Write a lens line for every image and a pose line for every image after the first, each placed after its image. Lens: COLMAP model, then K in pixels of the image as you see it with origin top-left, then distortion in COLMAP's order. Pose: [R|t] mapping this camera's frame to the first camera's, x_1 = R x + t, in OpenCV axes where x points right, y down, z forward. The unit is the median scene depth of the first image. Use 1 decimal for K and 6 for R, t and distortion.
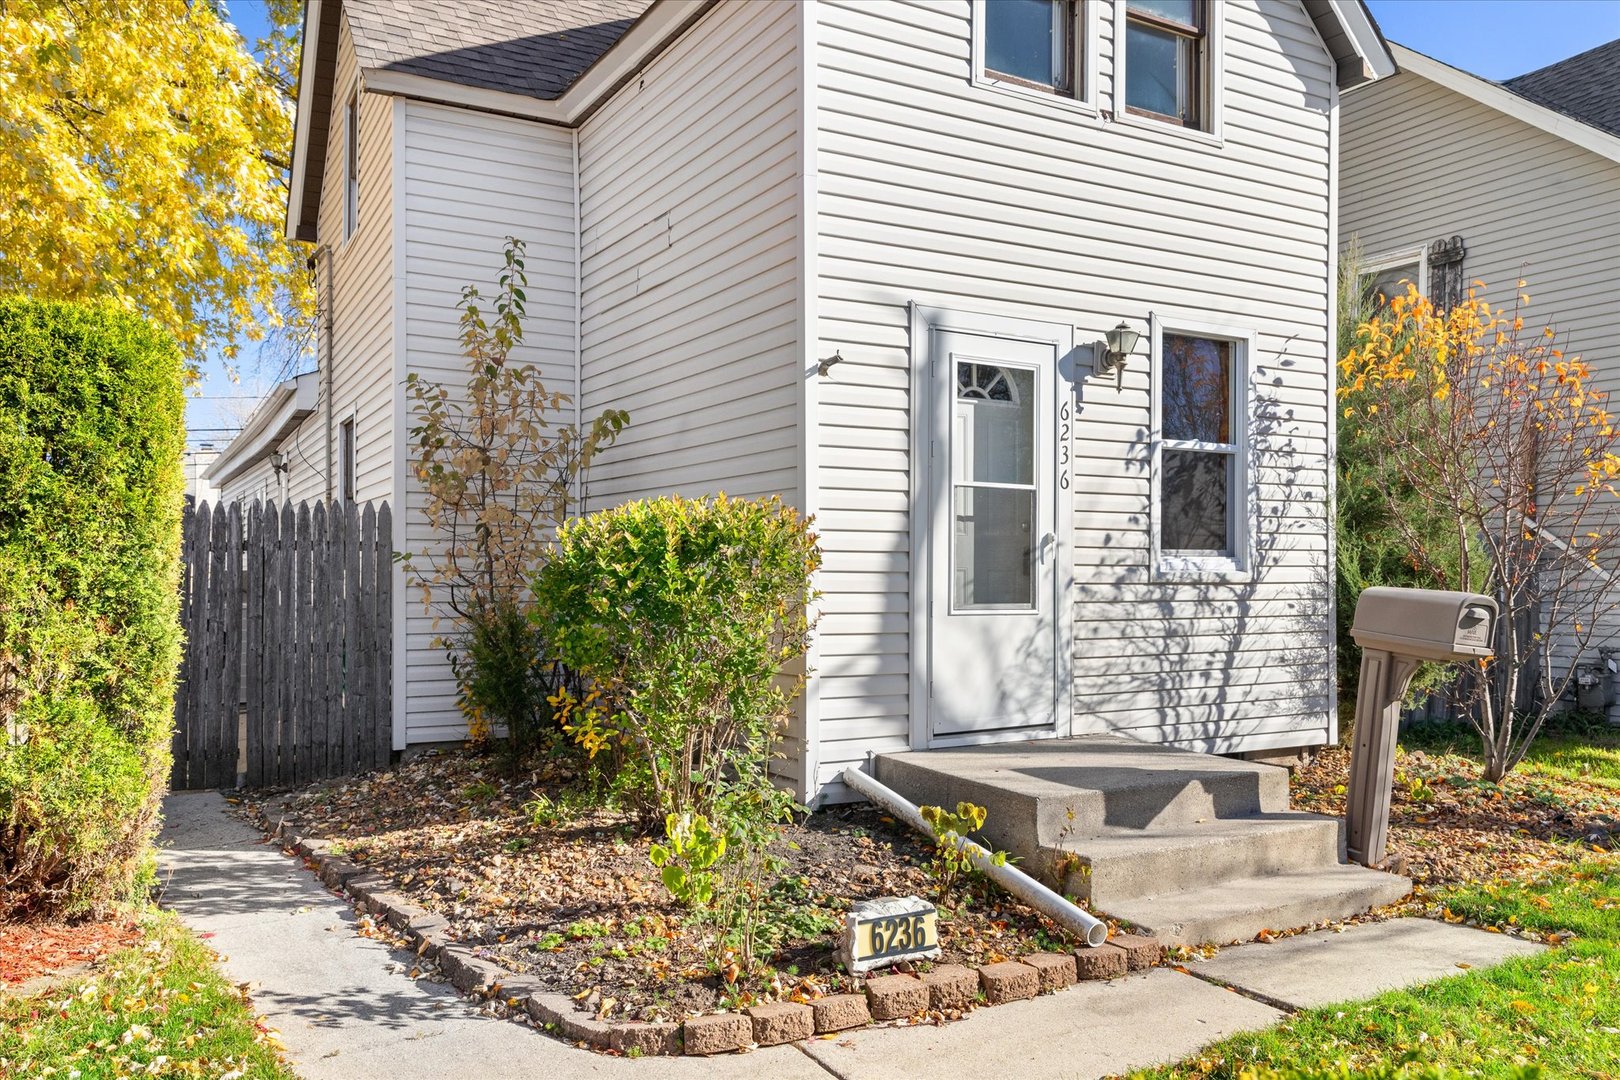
lens RADIAL K [[1282.8, 0, 788.1], [0, 1282.8, 484.7], [0, 0, 1]] dist [0.006061, -0.002701]
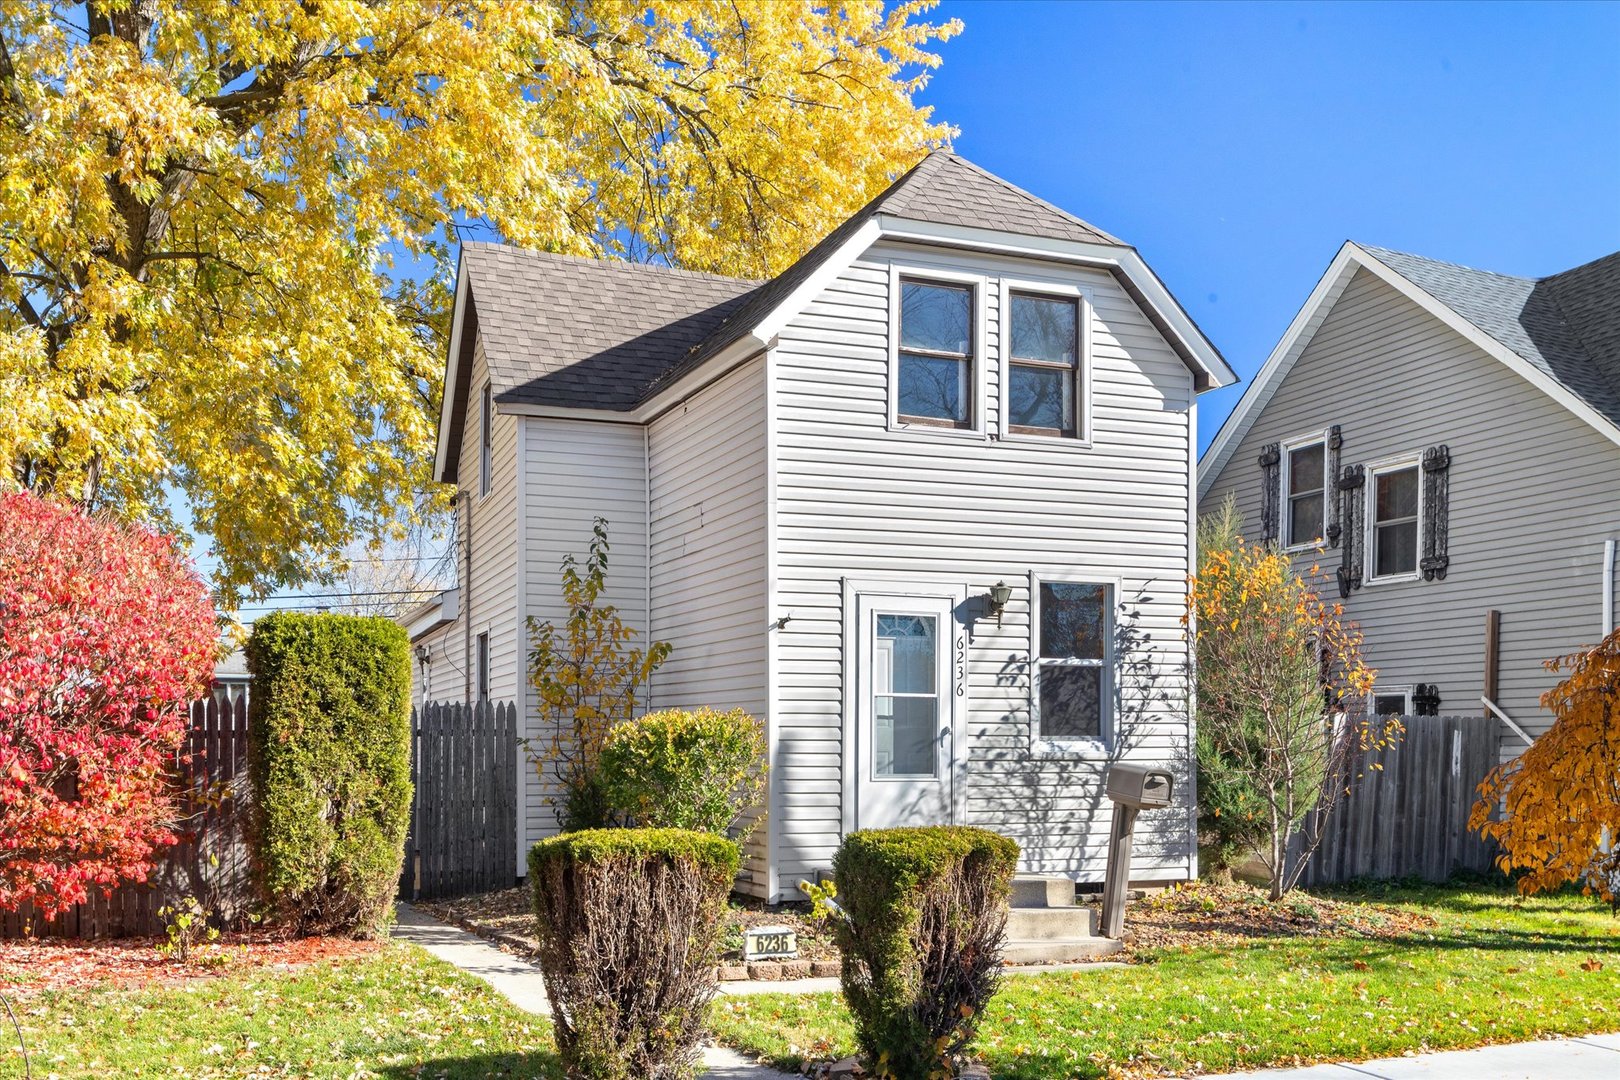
lens RADIAL K [[1670.4, 0, 810.0], [0, 1670.4, 540.0], [0, 0, 1]] dist [-0.015810, -0.005354]
pose [[0.992540, -0.014362, -0.121070, 0.268720], [0.008189, 0.998648, -0.051325, -0.075556], [0.121644, 0.049951, 0.991316, -0.896038]]
